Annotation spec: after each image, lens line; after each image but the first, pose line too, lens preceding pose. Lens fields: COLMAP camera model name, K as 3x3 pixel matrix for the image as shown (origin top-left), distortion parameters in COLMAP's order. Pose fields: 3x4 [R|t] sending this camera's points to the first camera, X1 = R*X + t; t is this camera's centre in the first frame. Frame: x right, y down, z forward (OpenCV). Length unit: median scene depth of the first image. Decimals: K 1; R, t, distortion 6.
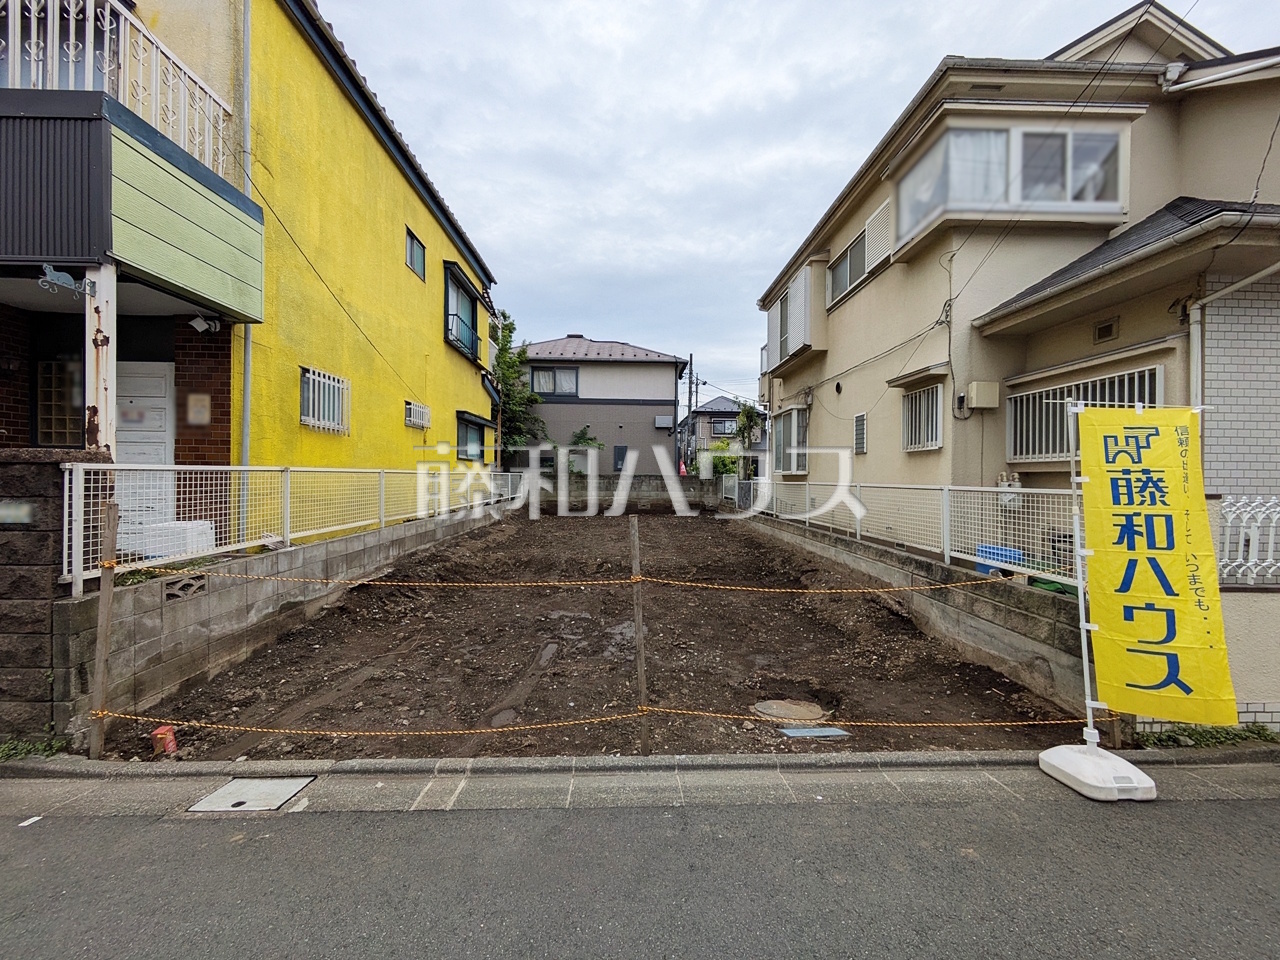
lens RADIAL K [[505.0, 0, 640.0], [0, 505.0, 480.0], [0, 0, 1]] dist [0.000593, 0.000425]
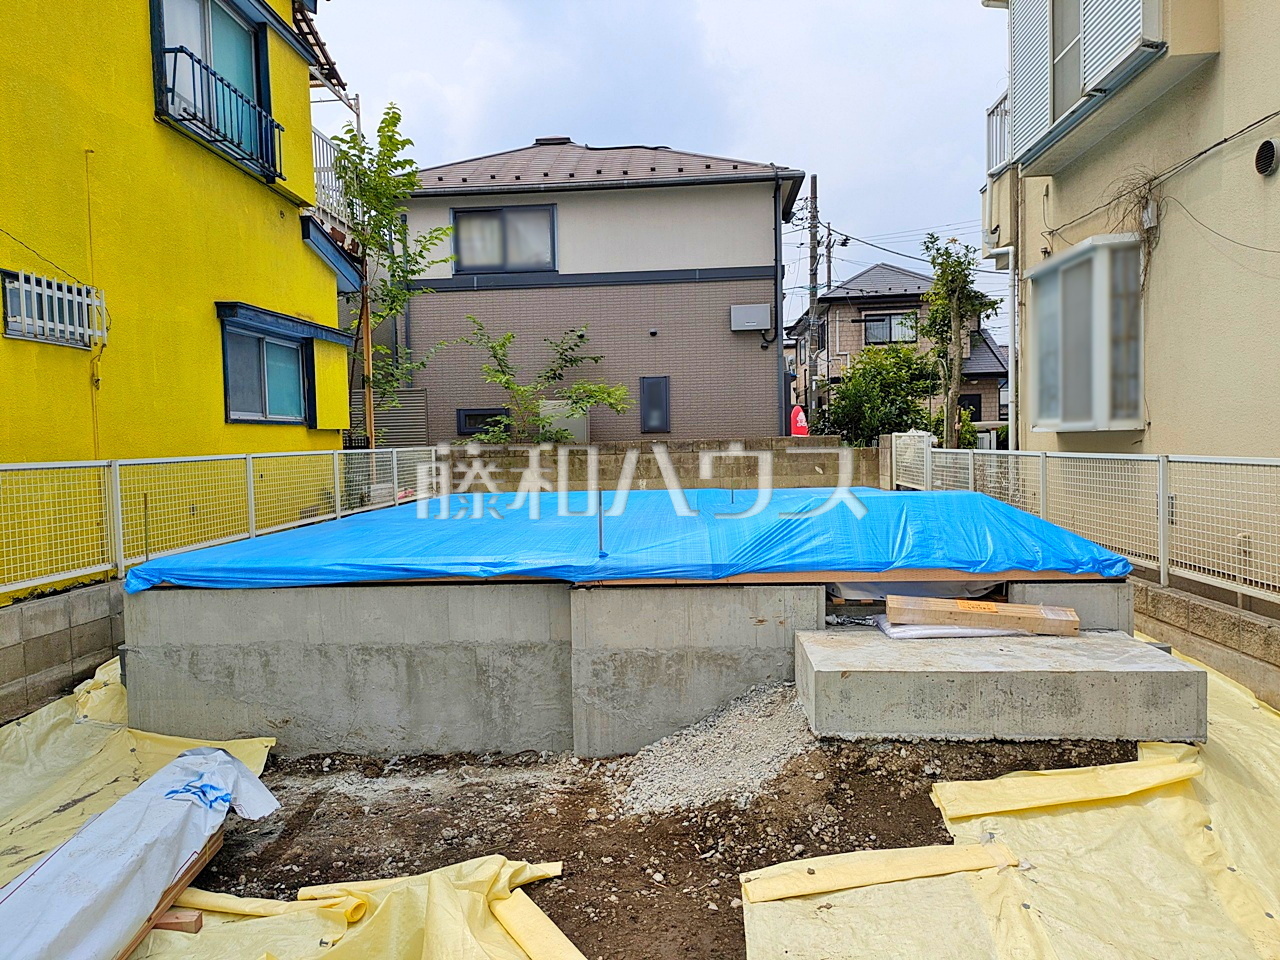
lens RADIAL K [[941.4, 0, 611.9], [0, 941.4, 485.7], [0, 0, 1]] dist [0.050102, -0.041565]
pose [[0.992353, -0.028986, -0.119977, 0.070409], [0.034181, 0.998555, 0.041469, -0.022236], [0.118602, -0.045253, 0.991910, 0.521249]]
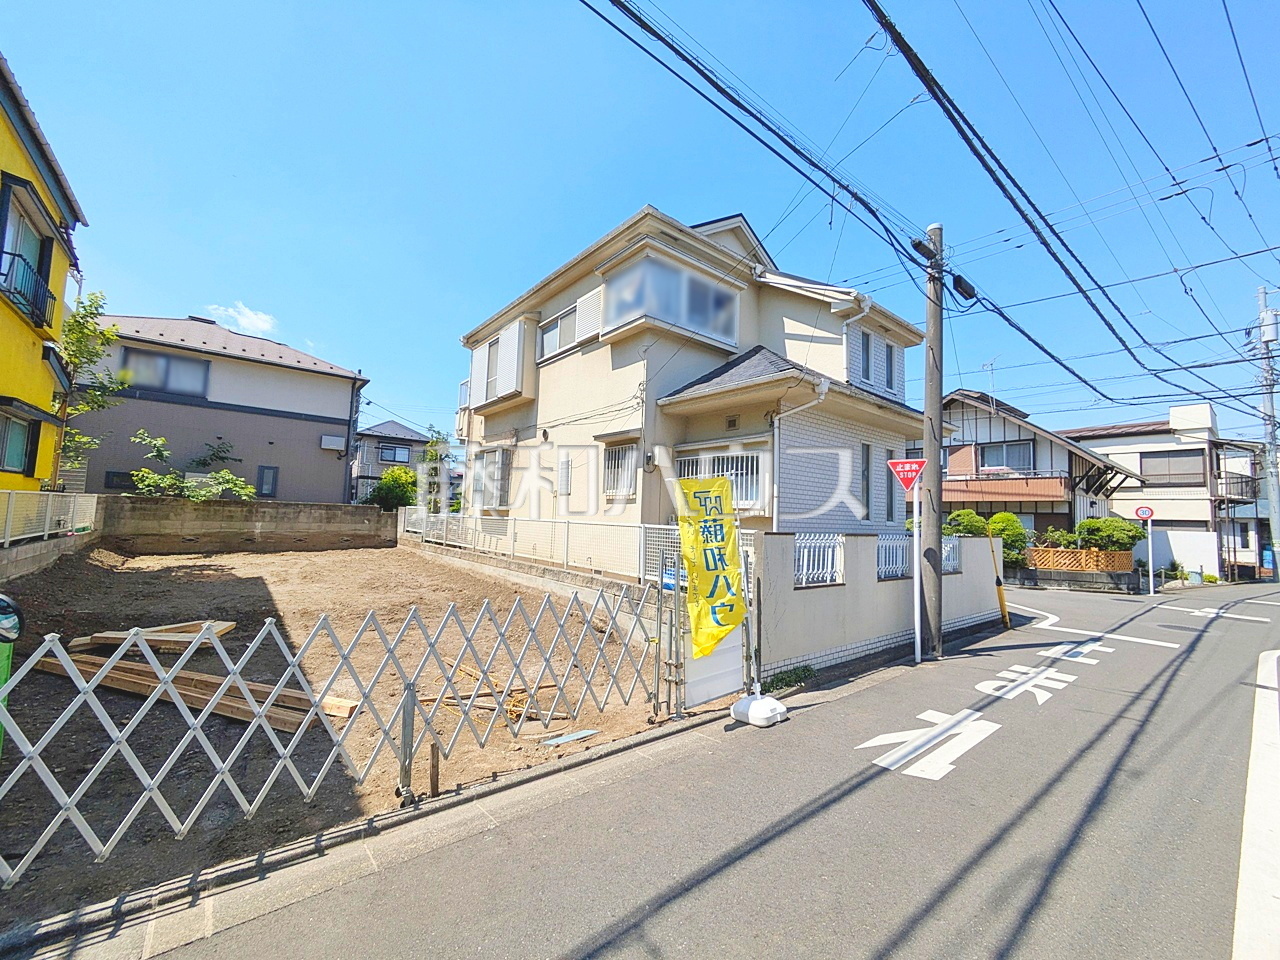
lens RADIAL K [[502.6, 0, 641.8], [0, 502.6, 482.4], [0, 0, 1]] dist [0.000967, 0.000220]
pose [[0.794502, 0.064535, 0.603822, -0.160174], [-0.026968, 0.997106, -0.071084, -0.003238], [-0.606662, 0.040193, 0.793943, -0.021068]]
